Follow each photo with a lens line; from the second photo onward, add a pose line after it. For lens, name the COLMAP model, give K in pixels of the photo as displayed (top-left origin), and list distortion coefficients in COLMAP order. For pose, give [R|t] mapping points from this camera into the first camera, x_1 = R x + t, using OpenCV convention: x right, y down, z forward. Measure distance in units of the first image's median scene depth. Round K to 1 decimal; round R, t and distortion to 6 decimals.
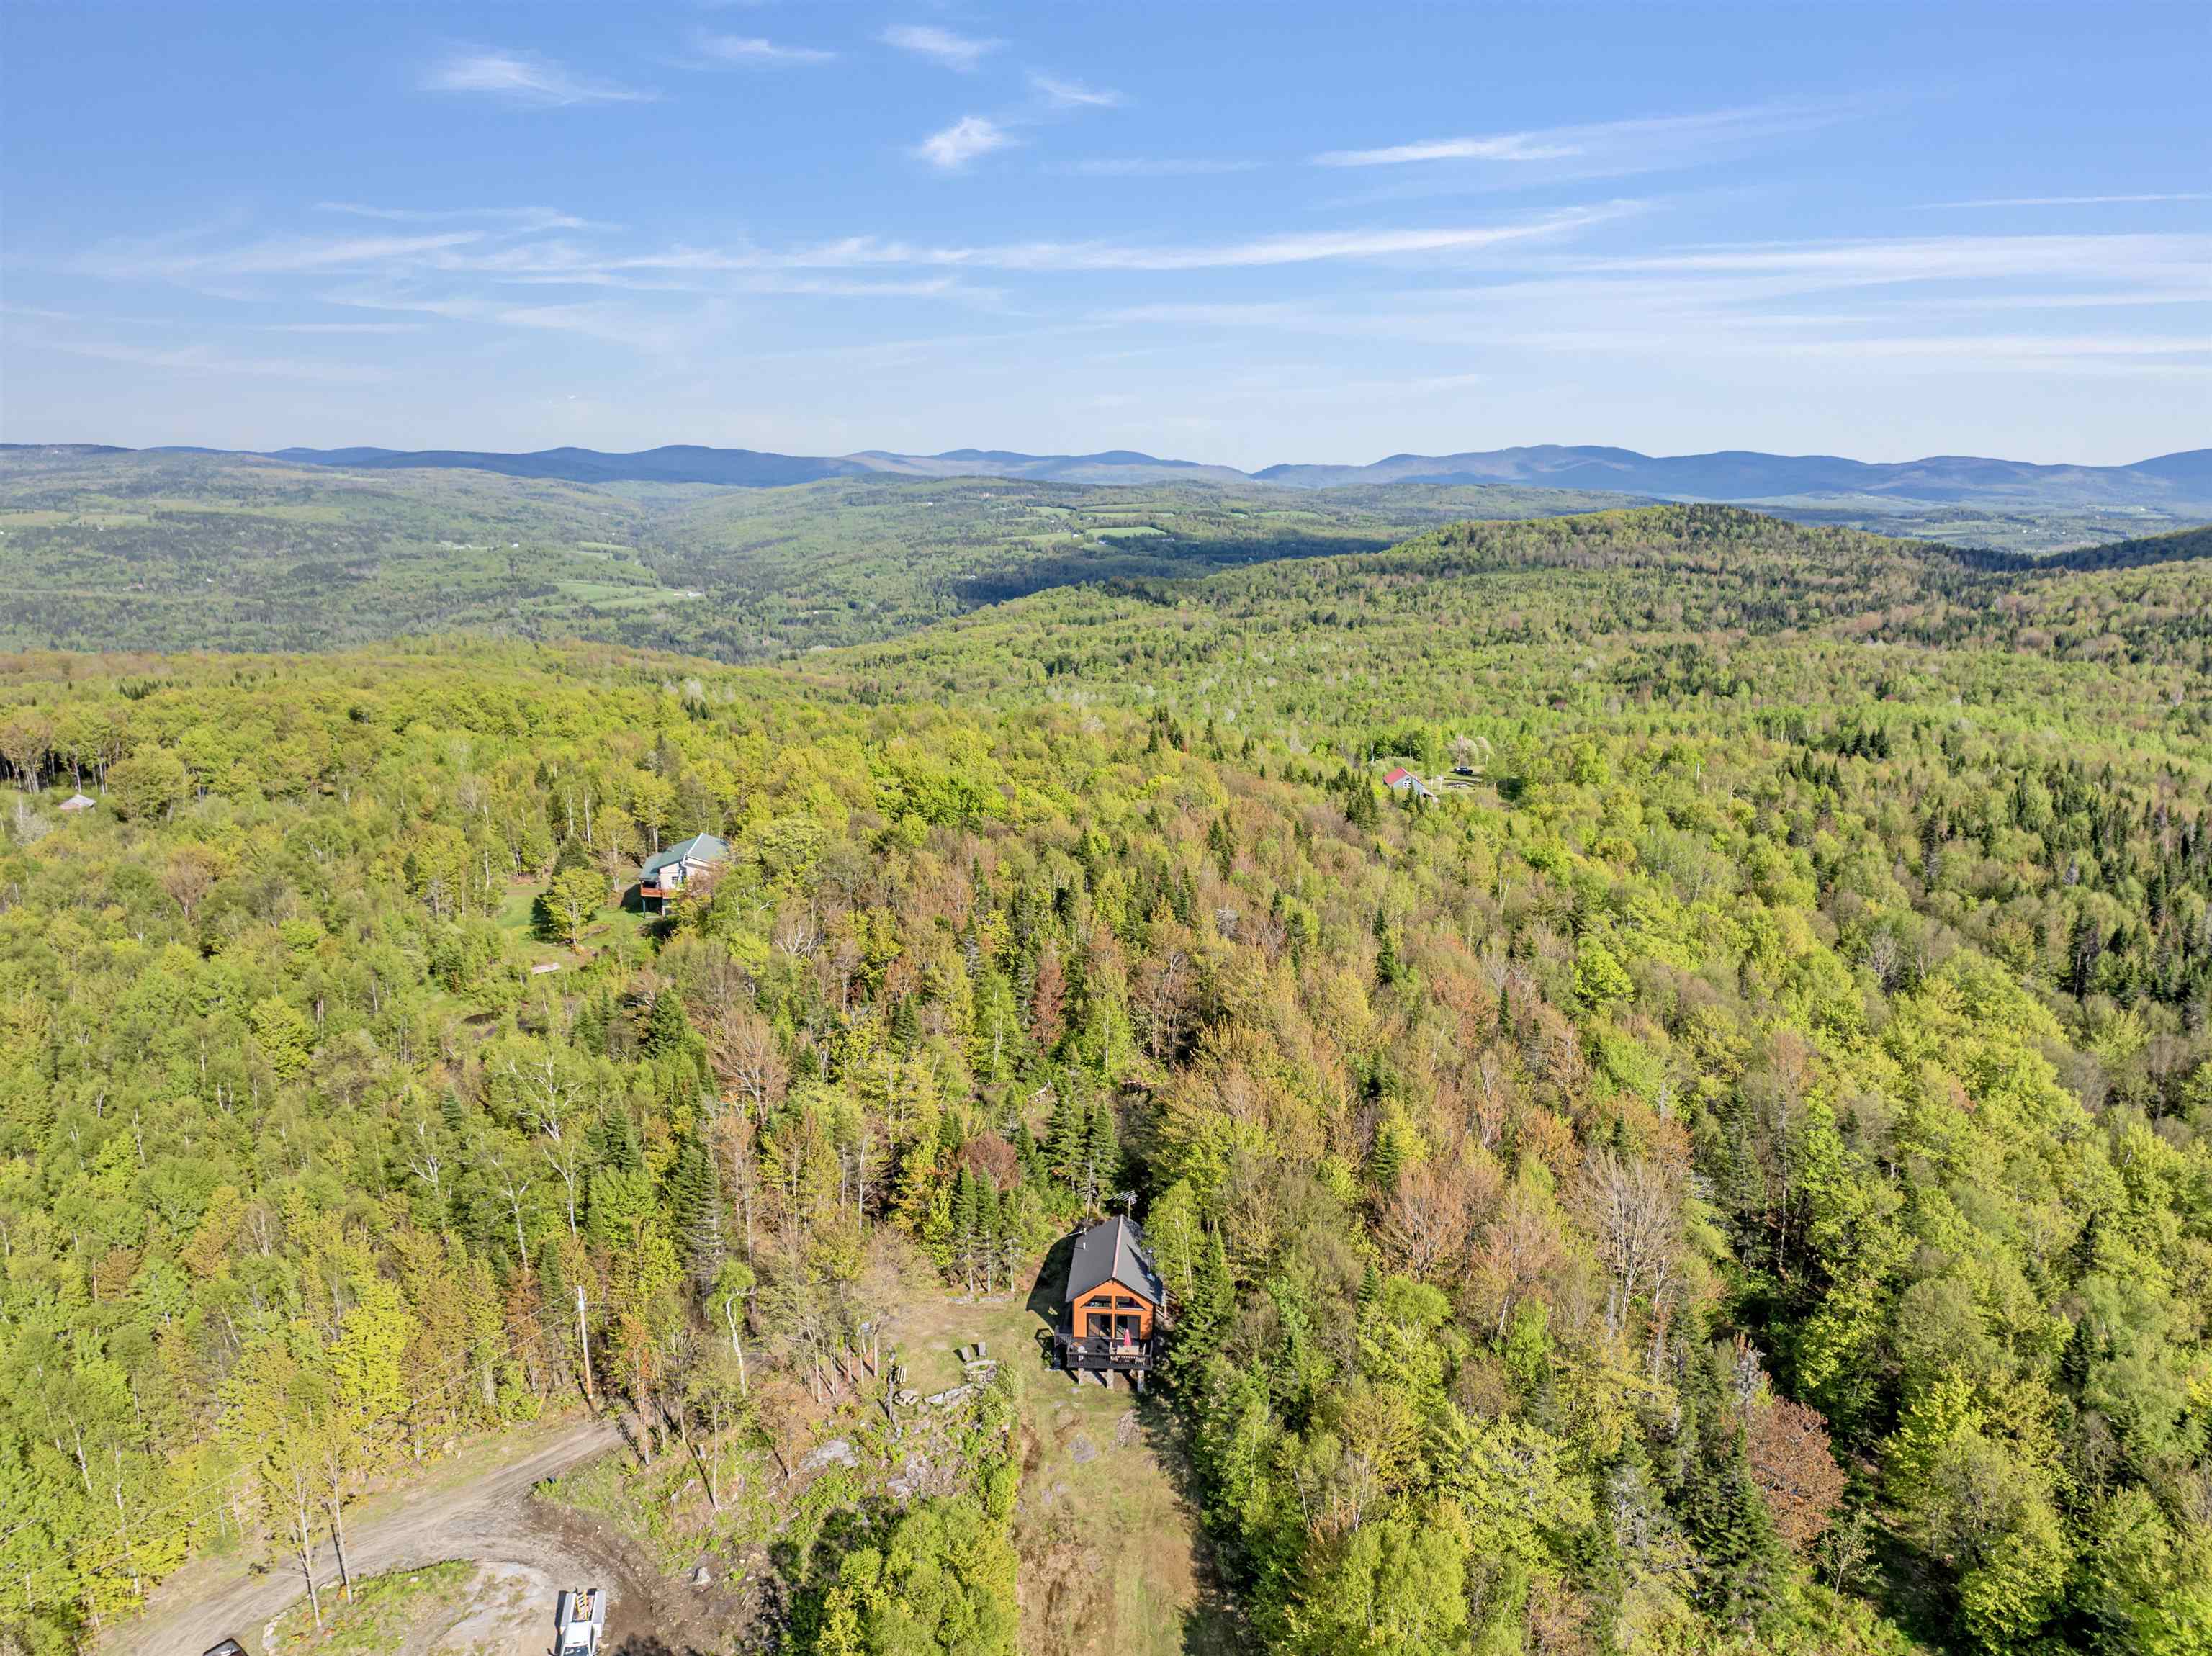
lens RADIAL K [[1550.7, 0, 1106.3], [0, 1550.7, 825.3], [0, 0, 1]] dist [-0.041190, 0.003228]
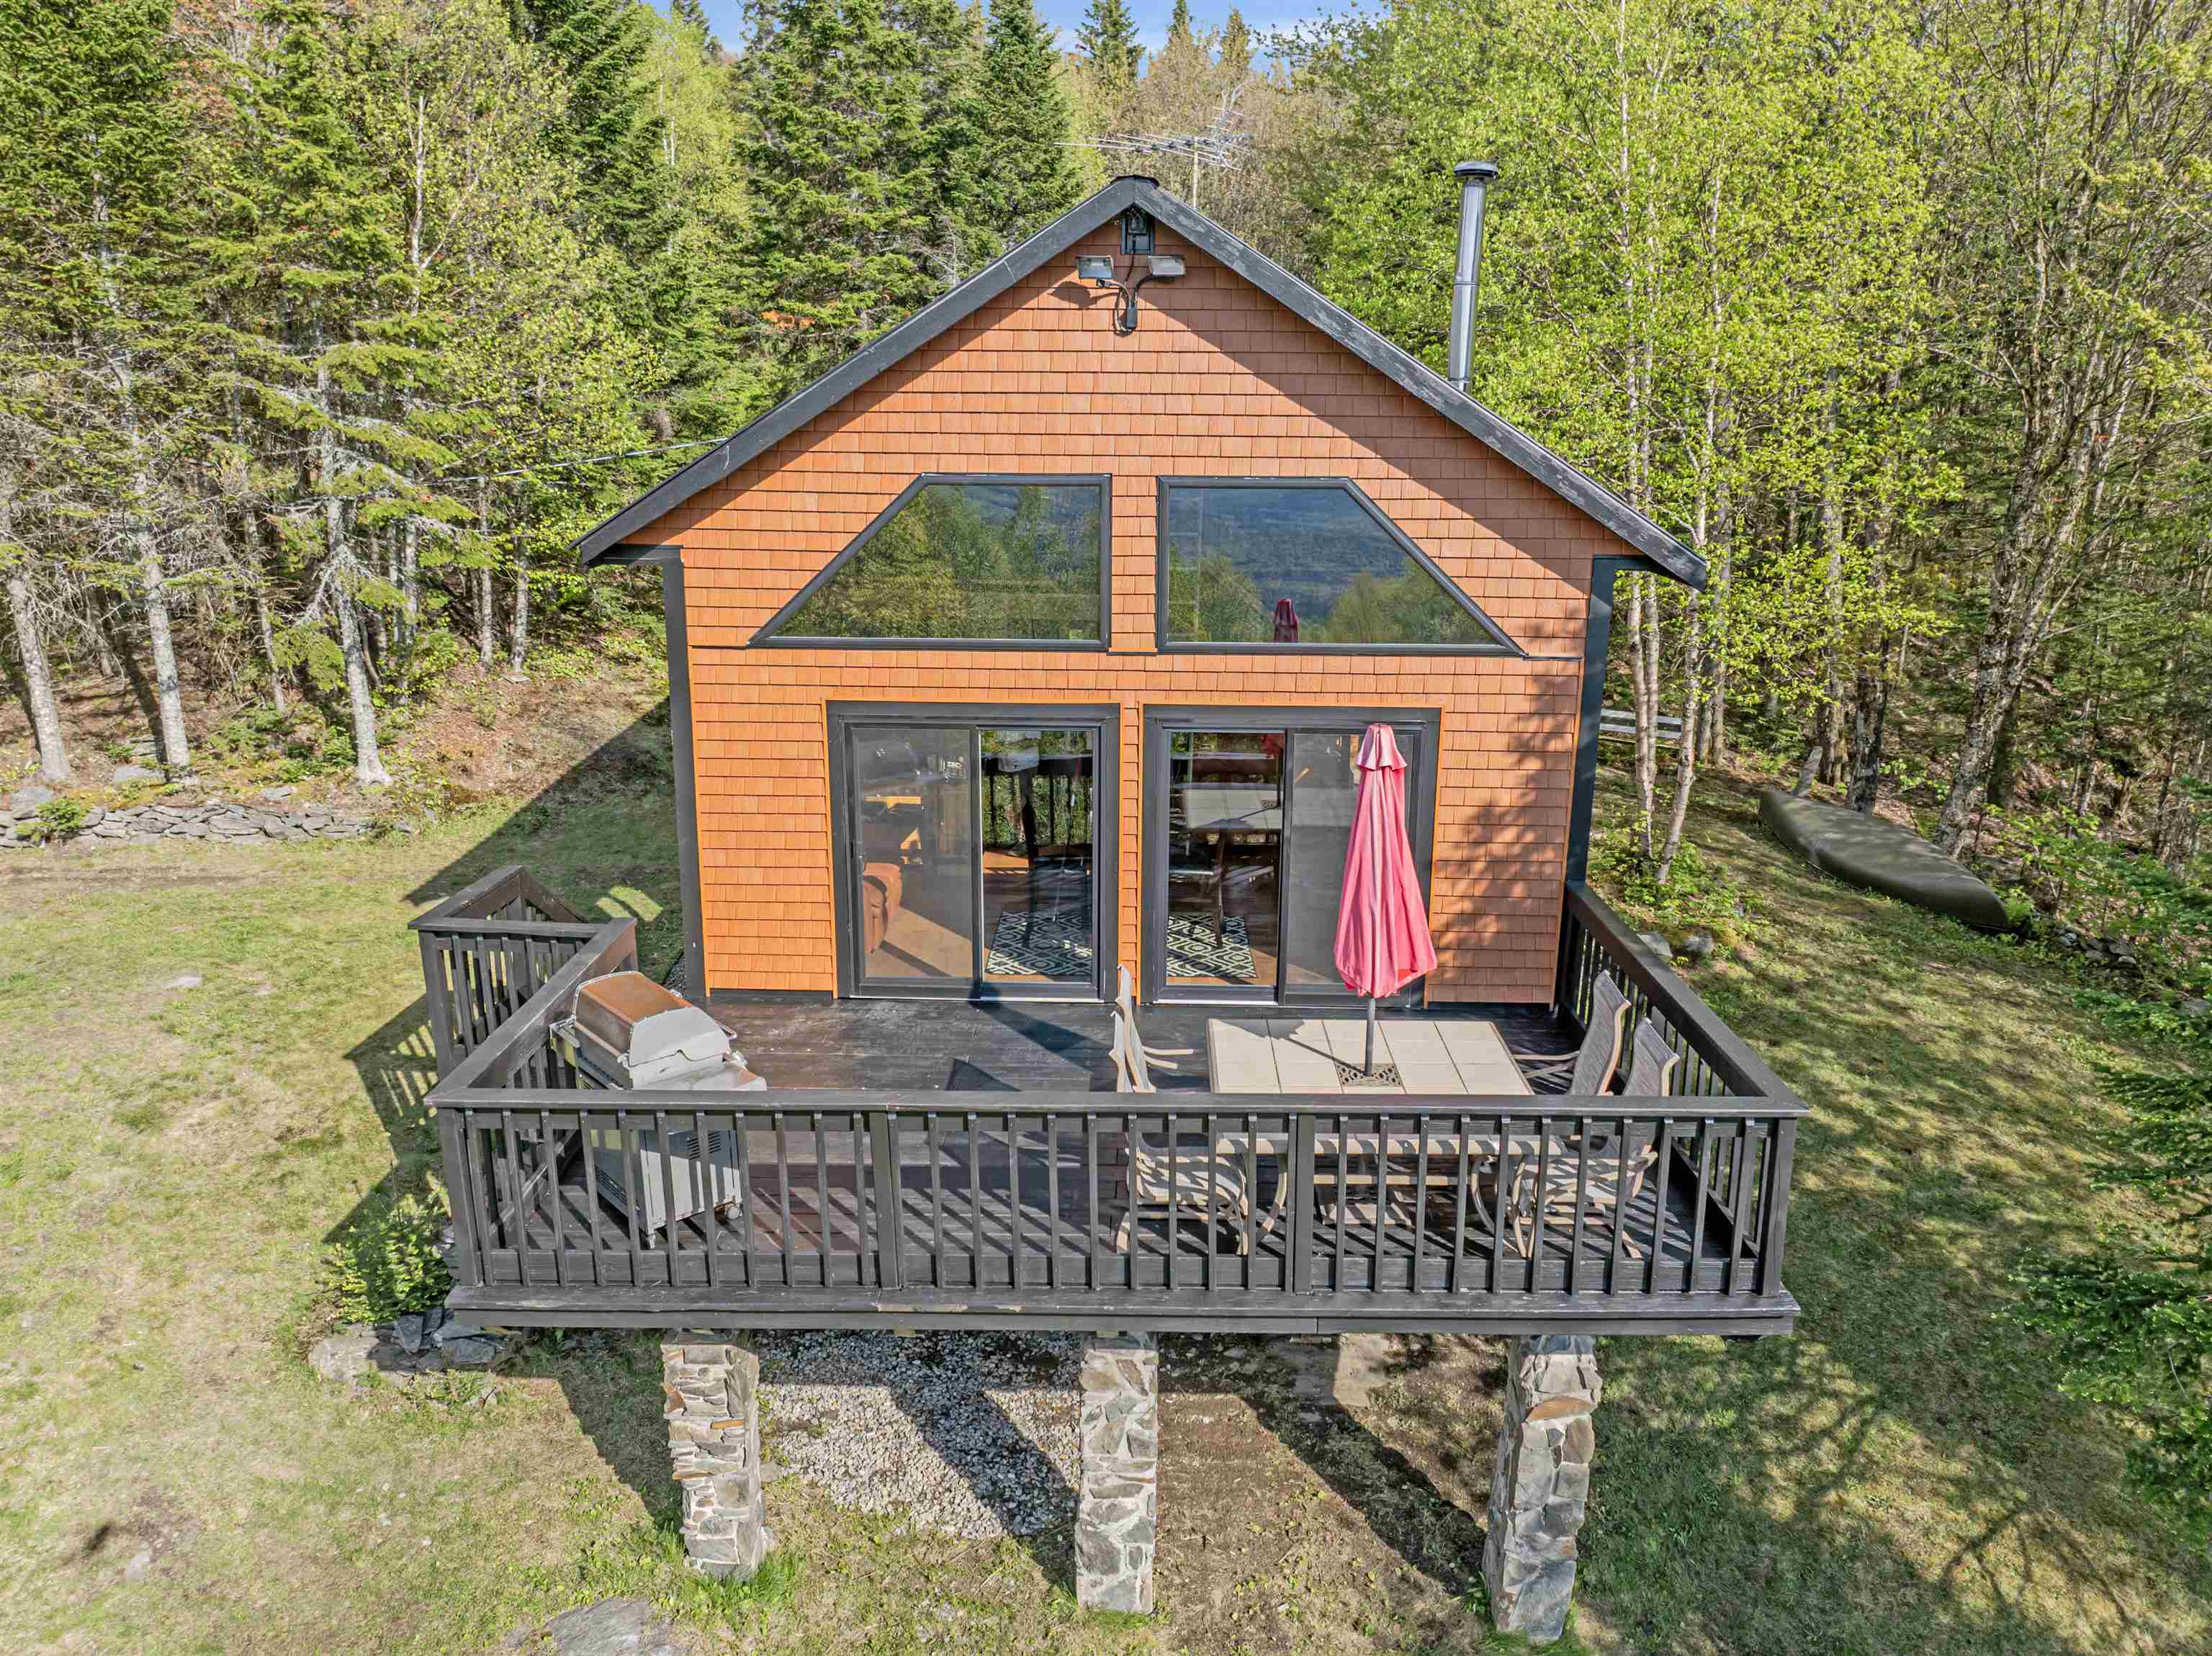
lens RADIAL K [[1551.6, 0, 1109.1], [0, 1551.6, 821.0], [0, 0, 1]] dist [-0.041102, 0.003509]
pose [[0.998627, -0.006370, 0.051995, -0.001155], [0.004783, 0.999521, 0.030588, 0.250348], [-0.052165, -0.030297, 0.998179, 0.713736]]
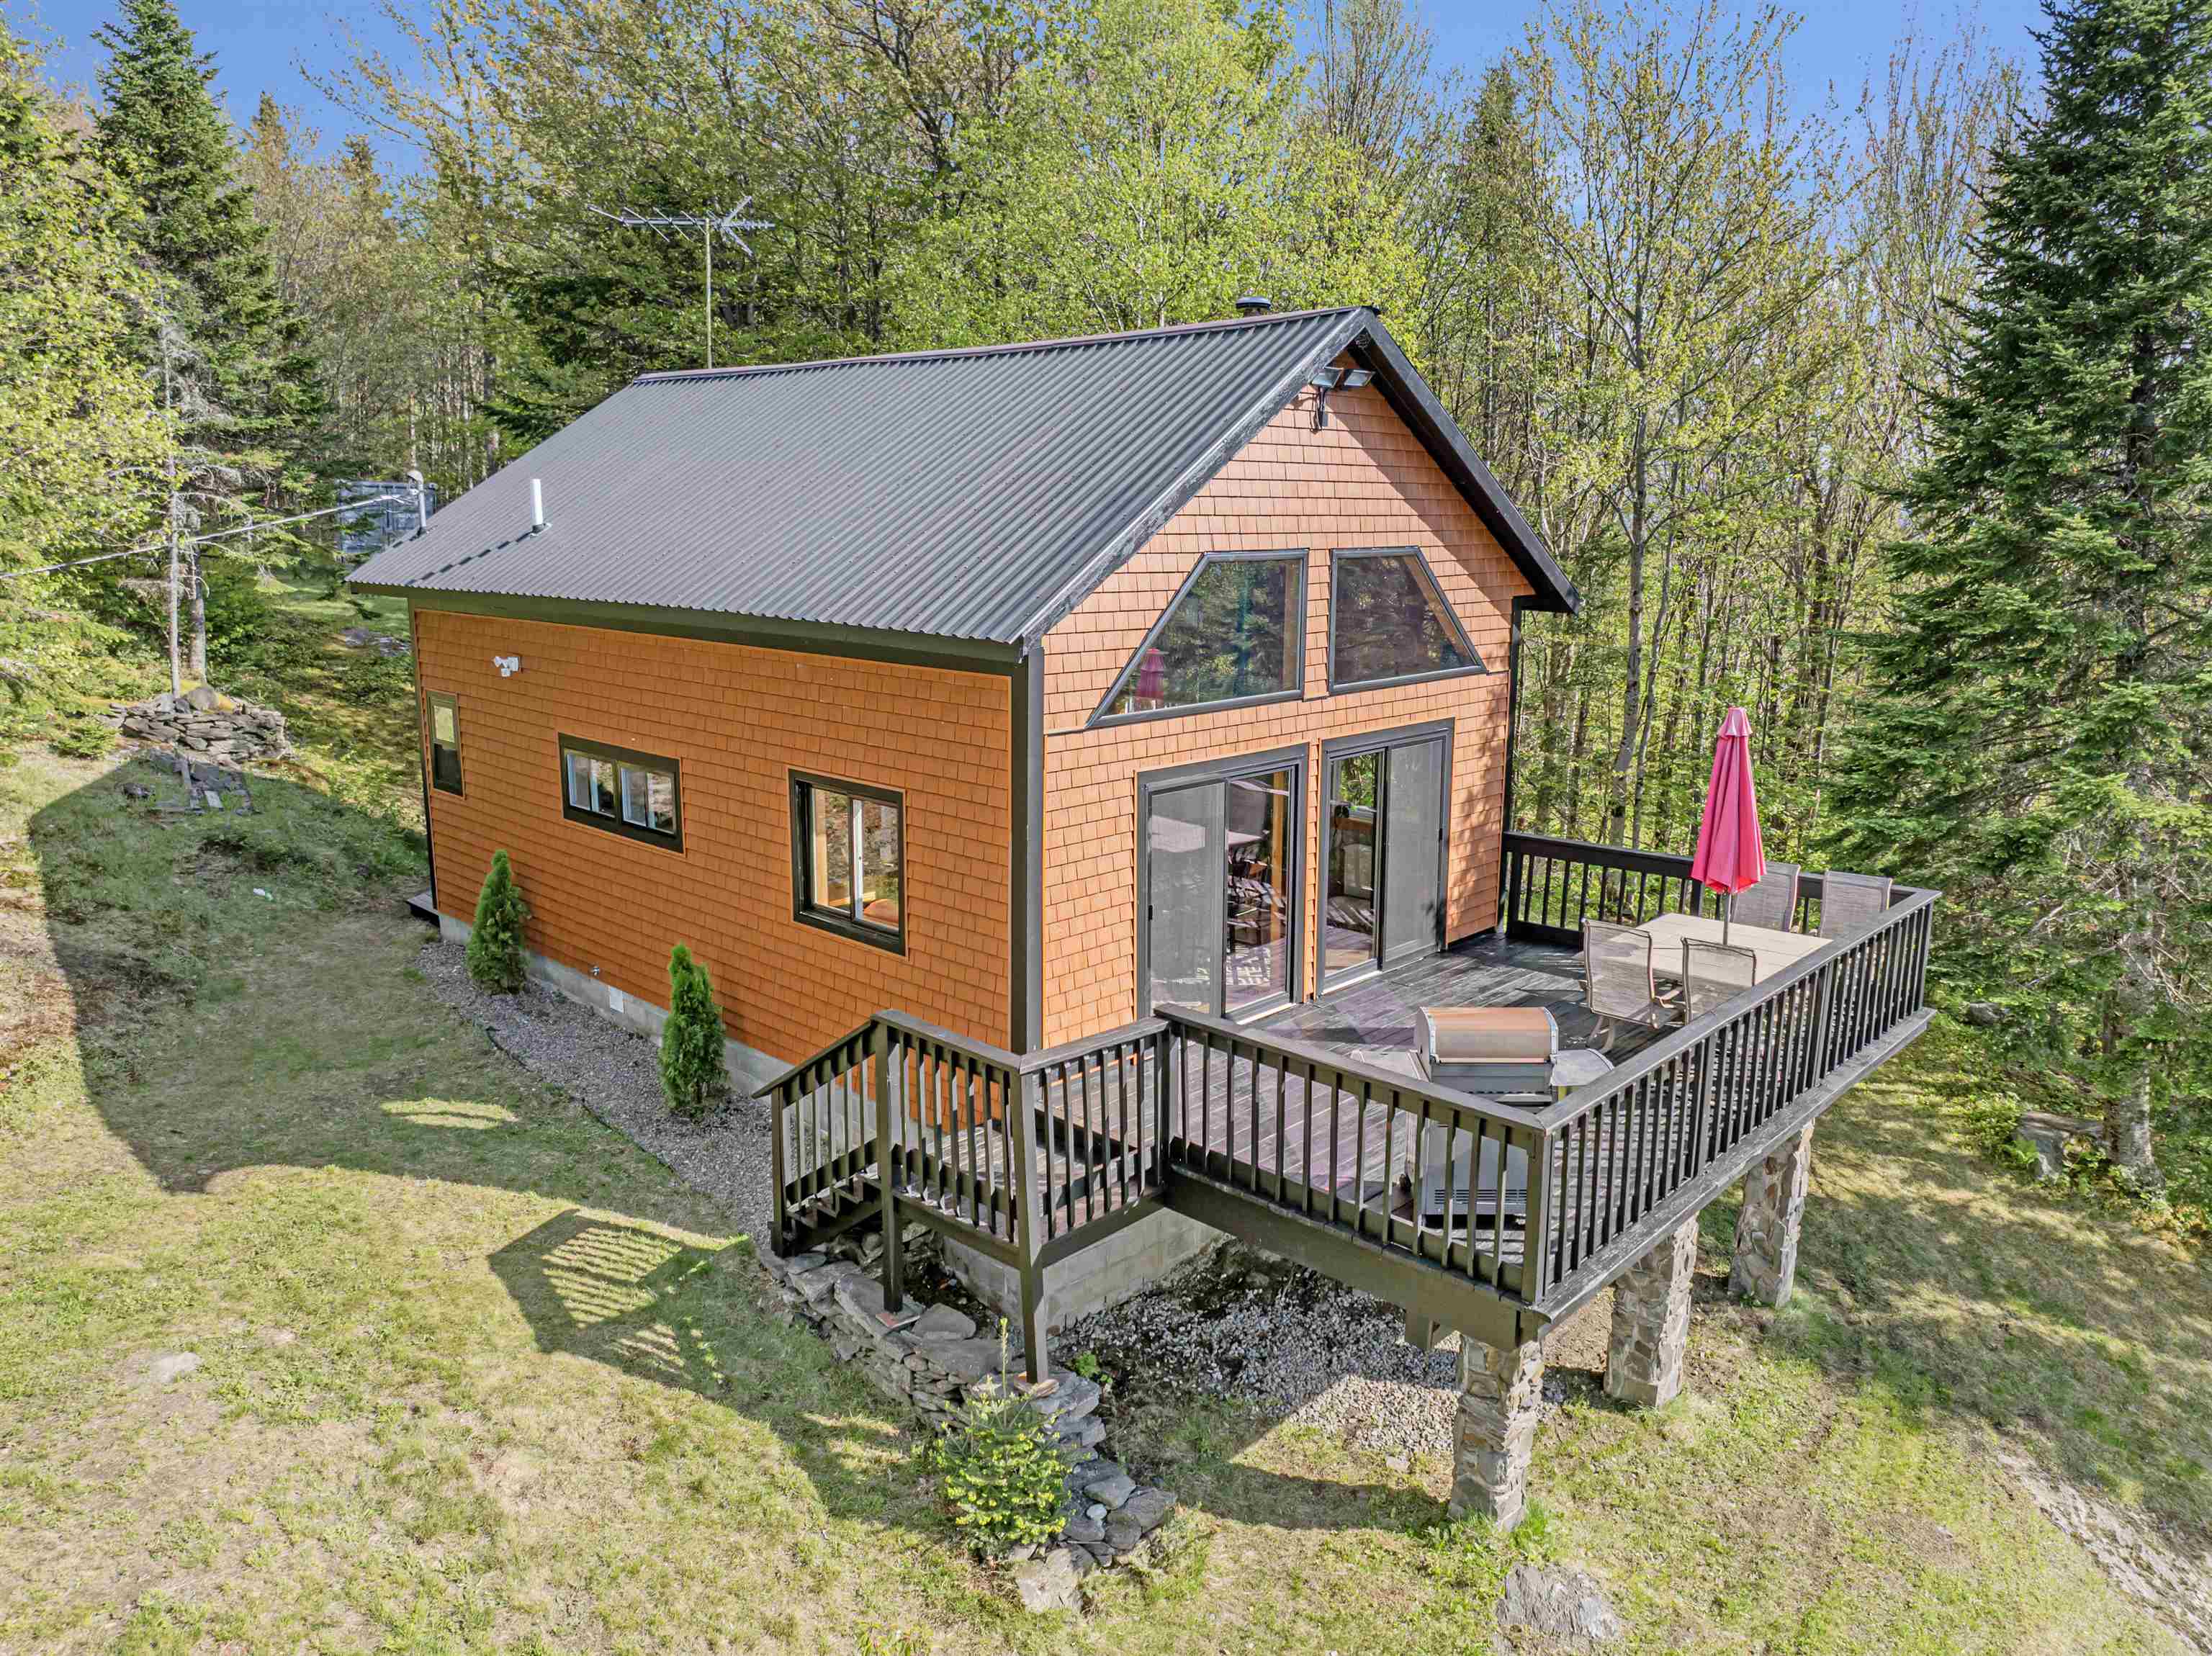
lens RADIAL K [[1543.9, 0, 1106.0], [0, 1543.9, 828.0], [0, 0, 1]] dist [-0.033660, 0.003060]
pose [[0.633947, -0.155086, 0.757667, -0.065365], [0.167135, 0.984010, 0.061572, 0.244912], [-0.755101, 0.087599, 0.649730, 0.738848]]
